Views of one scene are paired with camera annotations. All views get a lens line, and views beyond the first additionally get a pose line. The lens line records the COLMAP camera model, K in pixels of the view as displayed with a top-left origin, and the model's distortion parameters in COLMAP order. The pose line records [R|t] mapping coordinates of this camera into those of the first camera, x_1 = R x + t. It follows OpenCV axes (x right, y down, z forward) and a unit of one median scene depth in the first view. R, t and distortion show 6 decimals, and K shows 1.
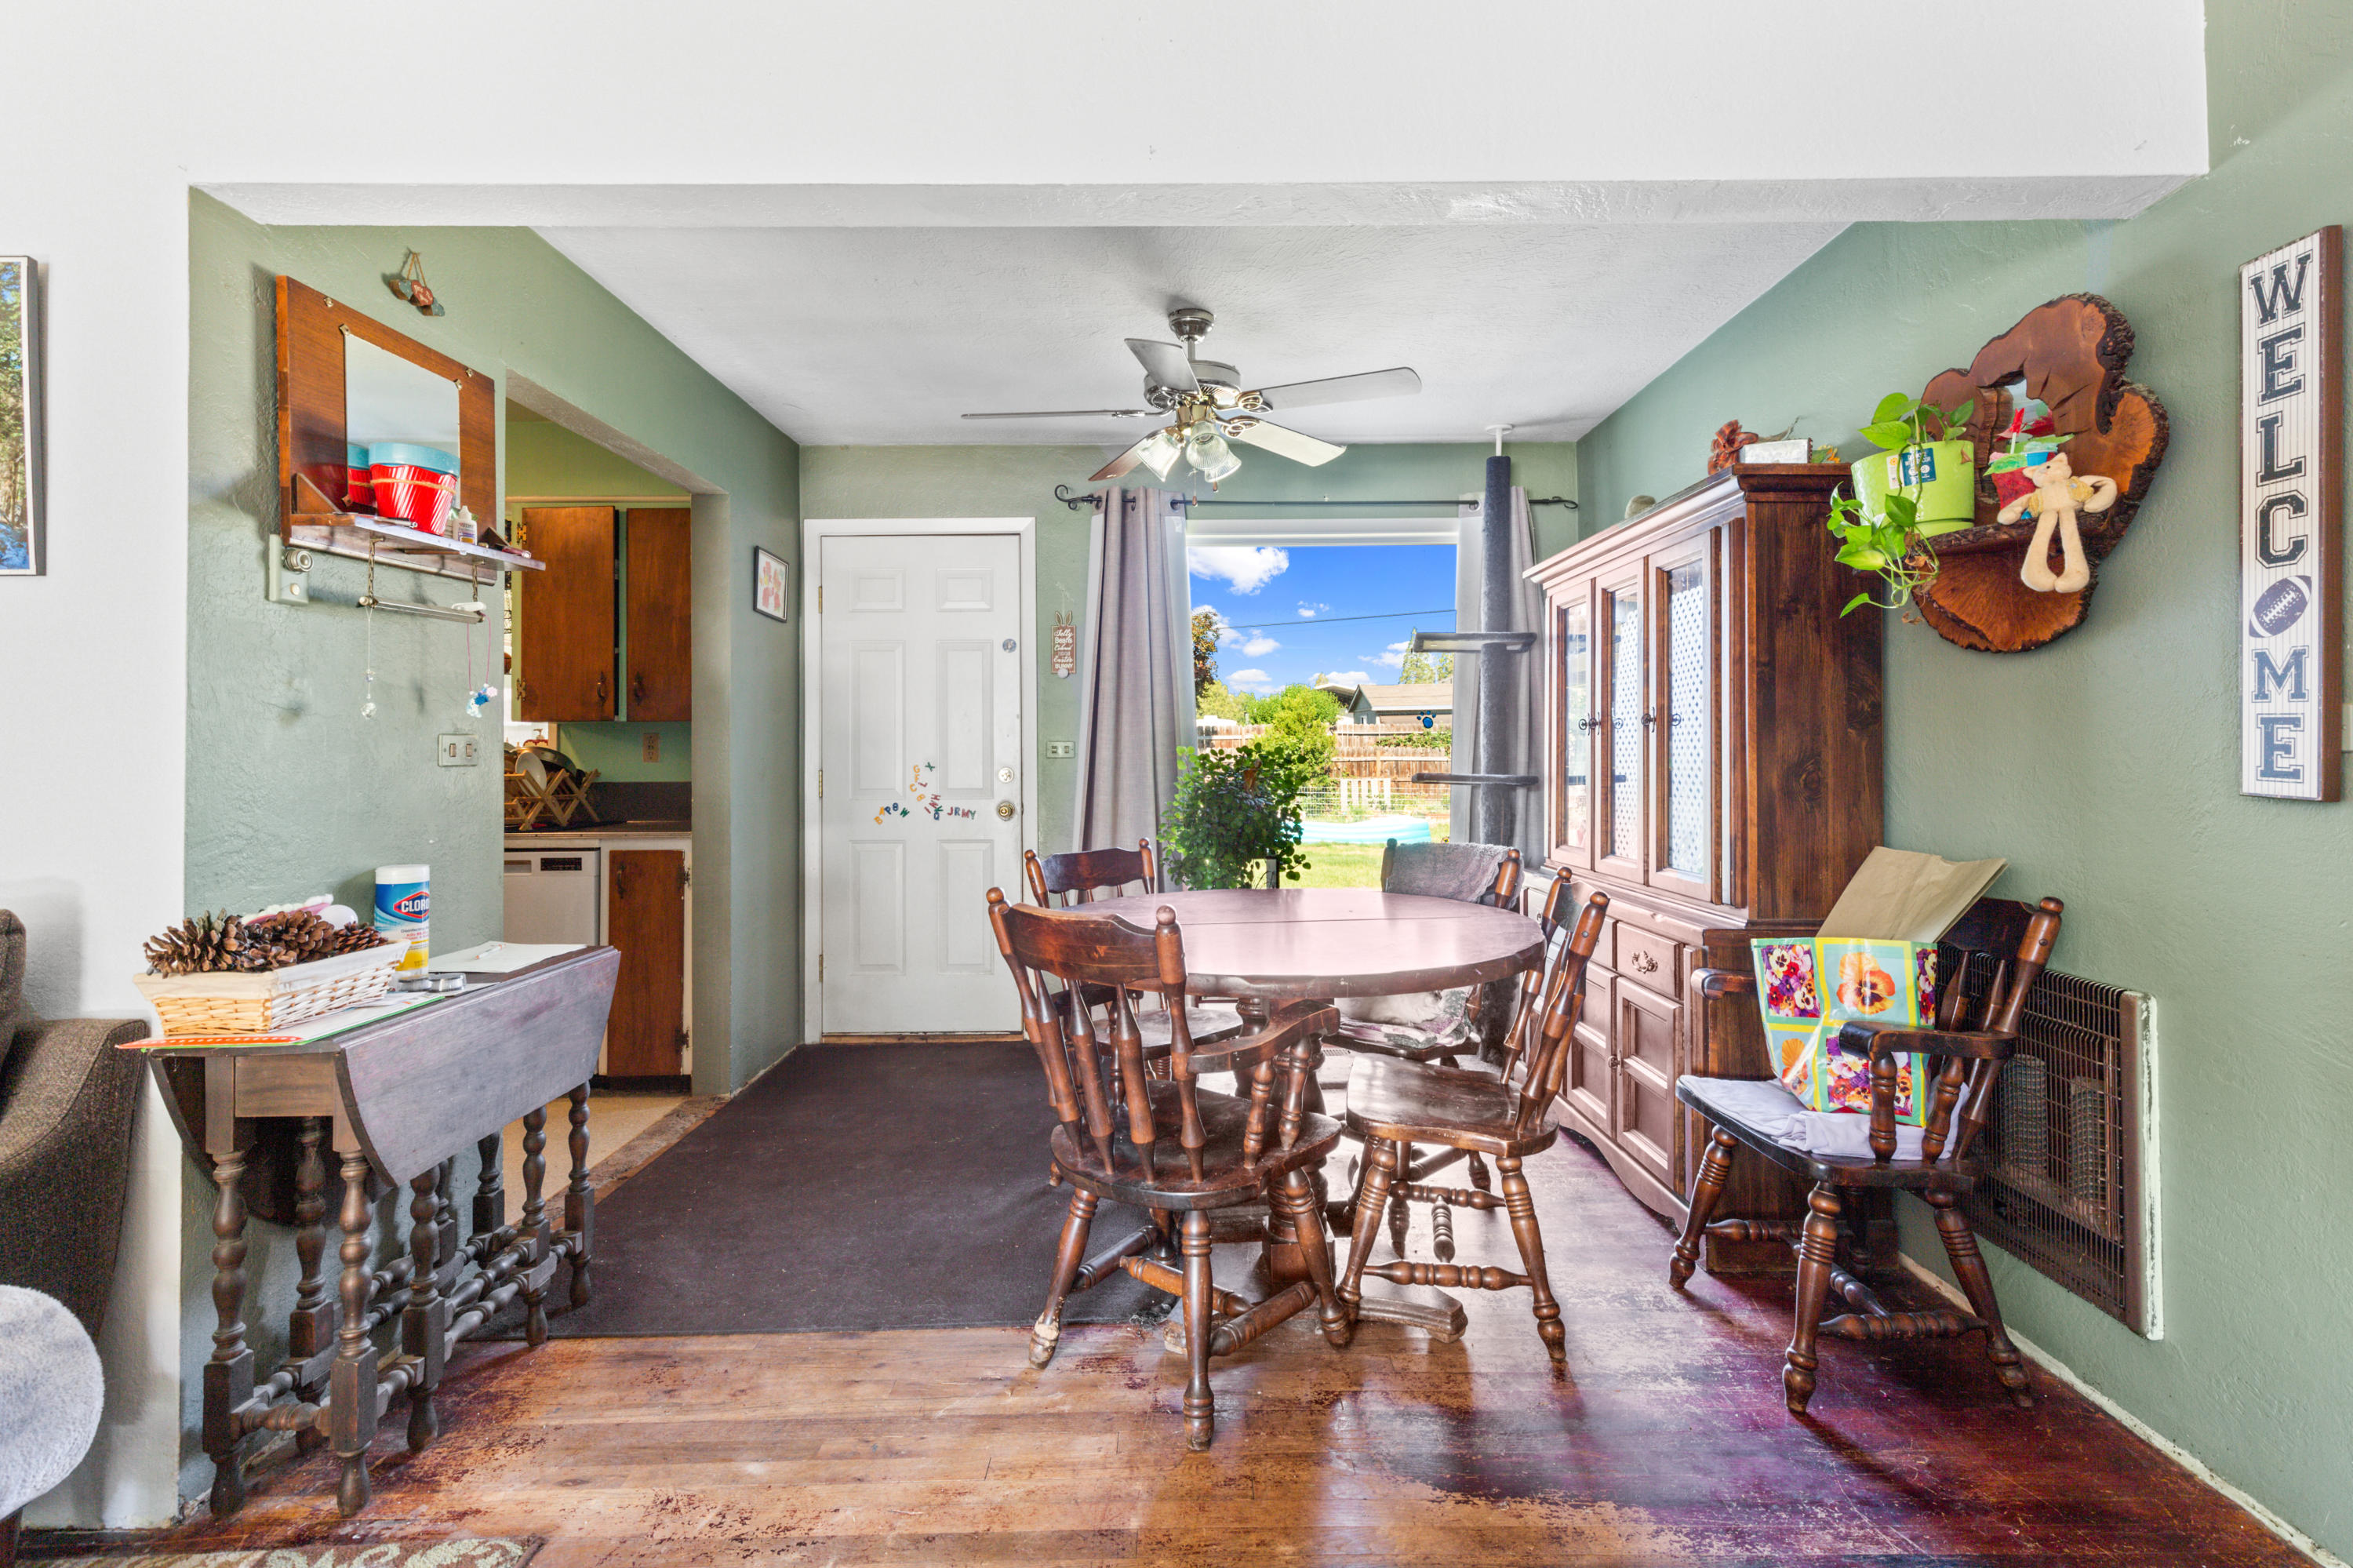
lens RADIAL K [[1052.8, 0, 1184.8], [0, 1052.8, 774.6], [0, 0, 1]] dist [0.009751, -0.003242]
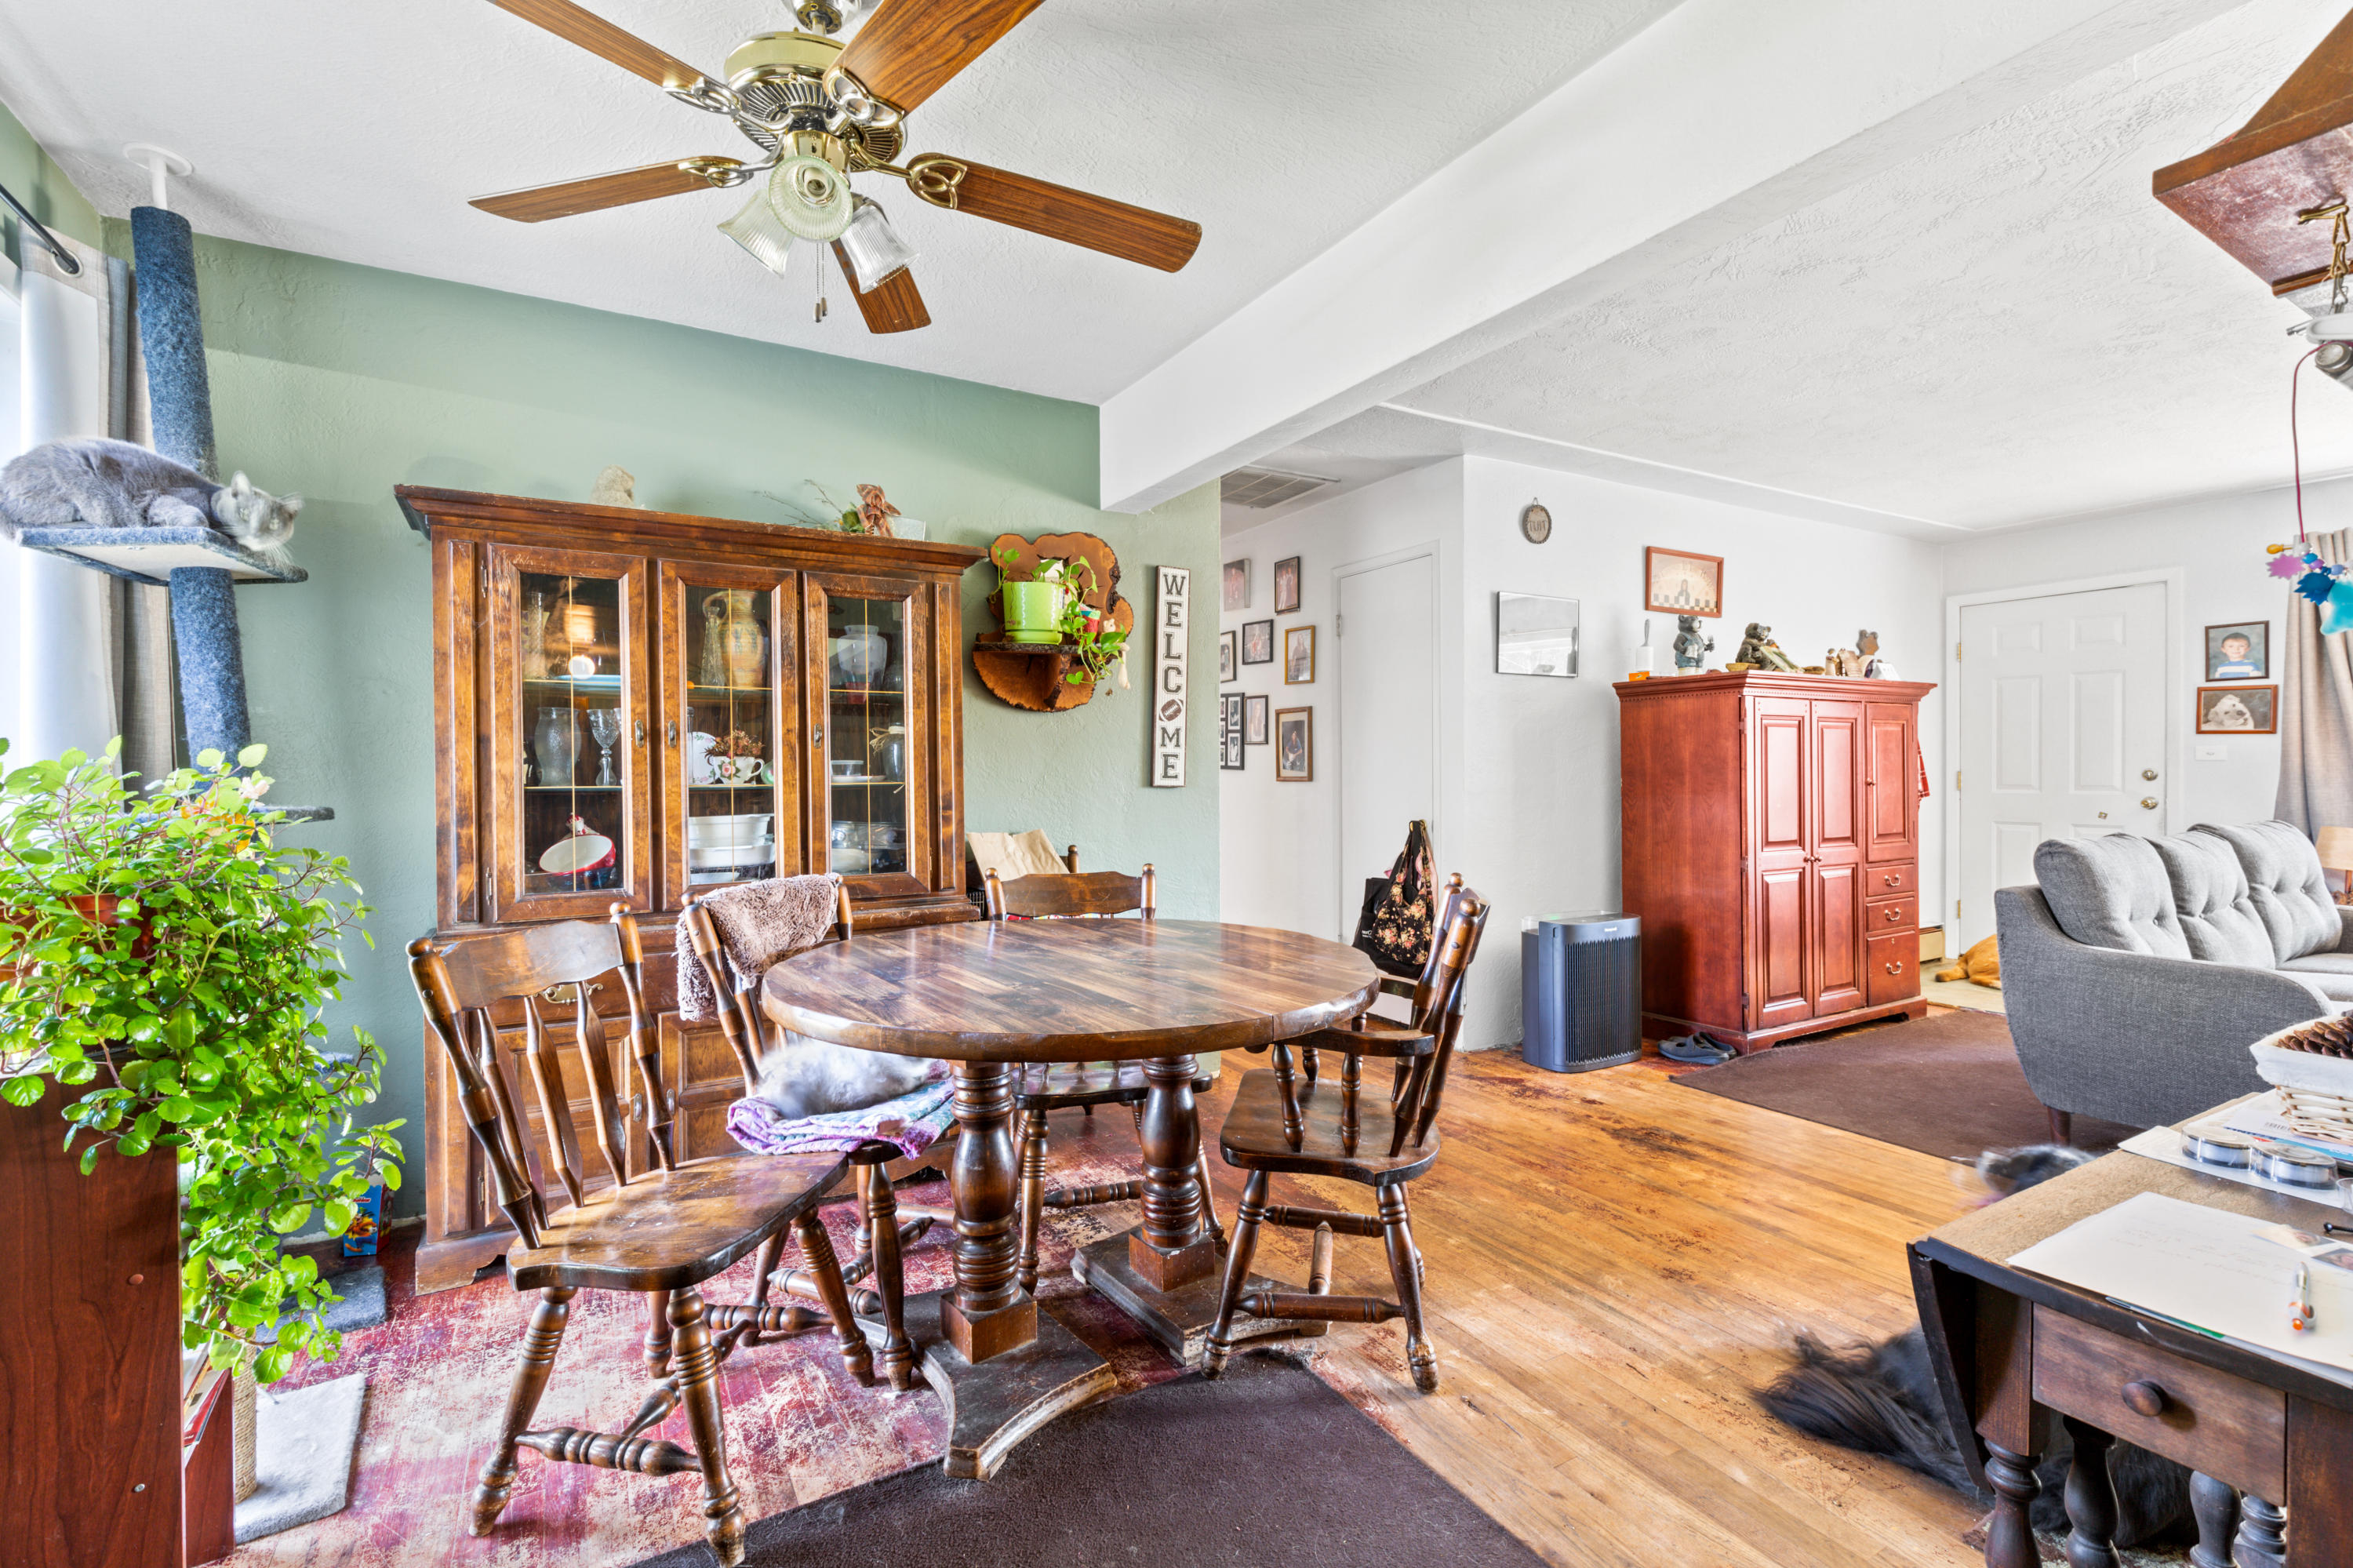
lens RADIAL K [[1052.8, 0, 1184.8], [0, 1052.8, 774.6], [0, 0, 1]] dist [0.009751, -0.003242]
pose [[-0.486292, -0.006469, 0.873773, -1.153802], [0.013542, 0.999797, 0.014939, -0.042637], [-0.873692, 0.019097, -0.486105, 2.179642]]
